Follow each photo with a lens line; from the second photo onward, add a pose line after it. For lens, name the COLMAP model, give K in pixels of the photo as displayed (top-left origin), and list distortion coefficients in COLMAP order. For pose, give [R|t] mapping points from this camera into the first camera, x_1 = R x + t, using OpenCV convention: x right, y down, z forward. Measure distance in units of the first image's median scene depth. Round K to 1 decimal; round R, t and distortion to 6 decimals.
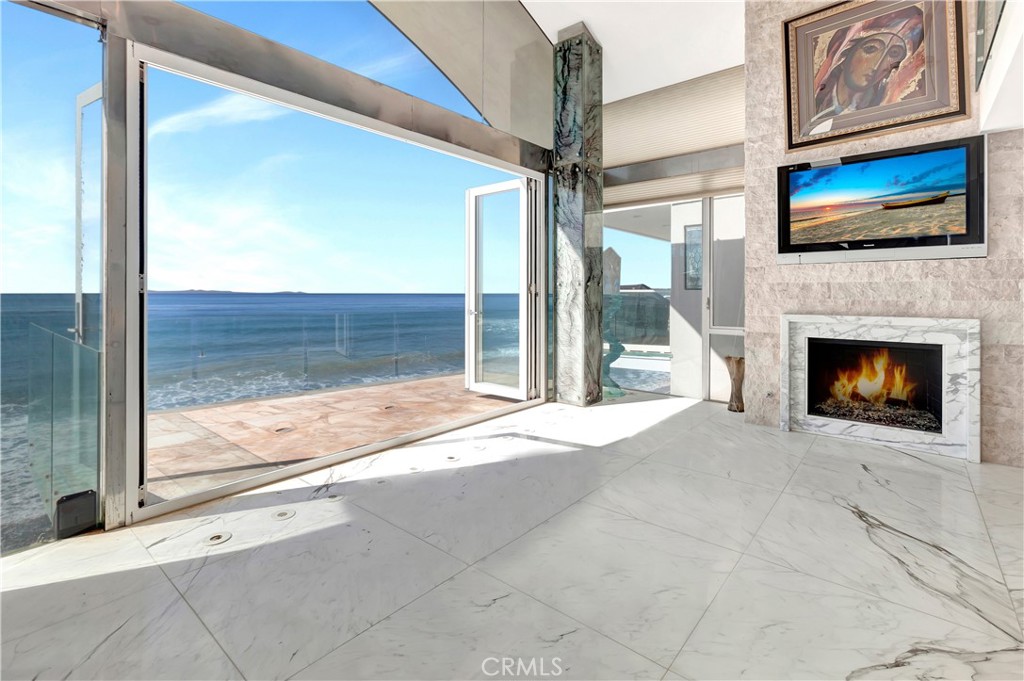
lens RADIAL K [[475.4, 0, 511.2], [0, 475.4, 291.7], [0, 0, 1]] dist [-0.017926, 0.009826]
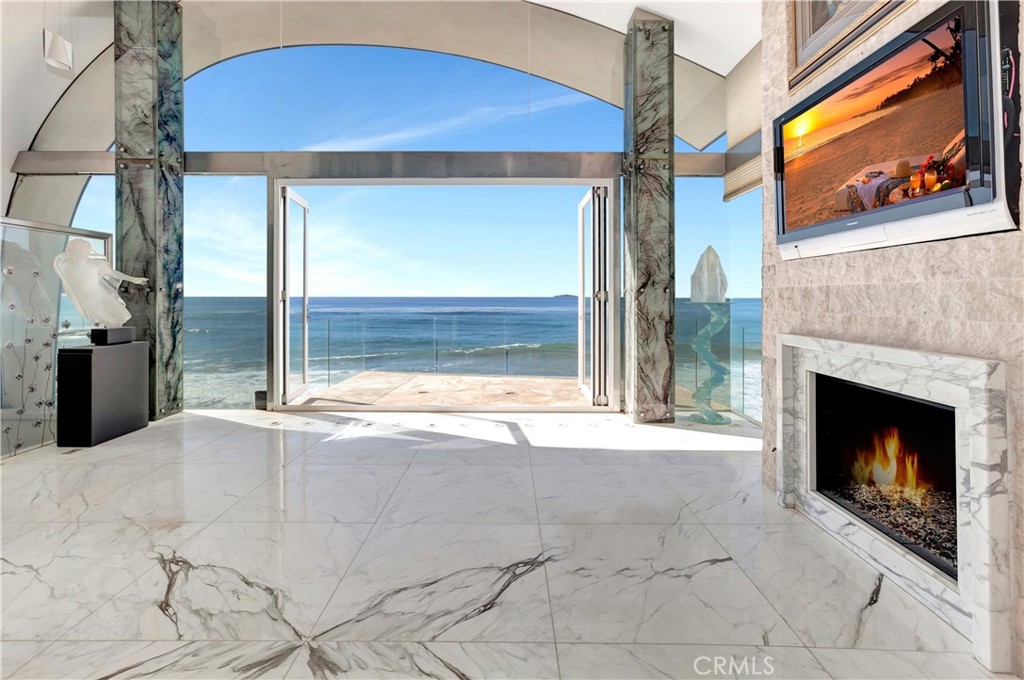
lens RADIAL K [[477.0, 0, 509.9], [0, 477.0, 290.6], [0, 0, 1]] dist [-0.001684, 0.012706]
pose [[0.640584, -0.009482, -0.767829, 0.961569], [0.001303, 0.999936, -0.011261, -0.007510], [0.767887, 0.006213, 0.640556, 0.286920]]
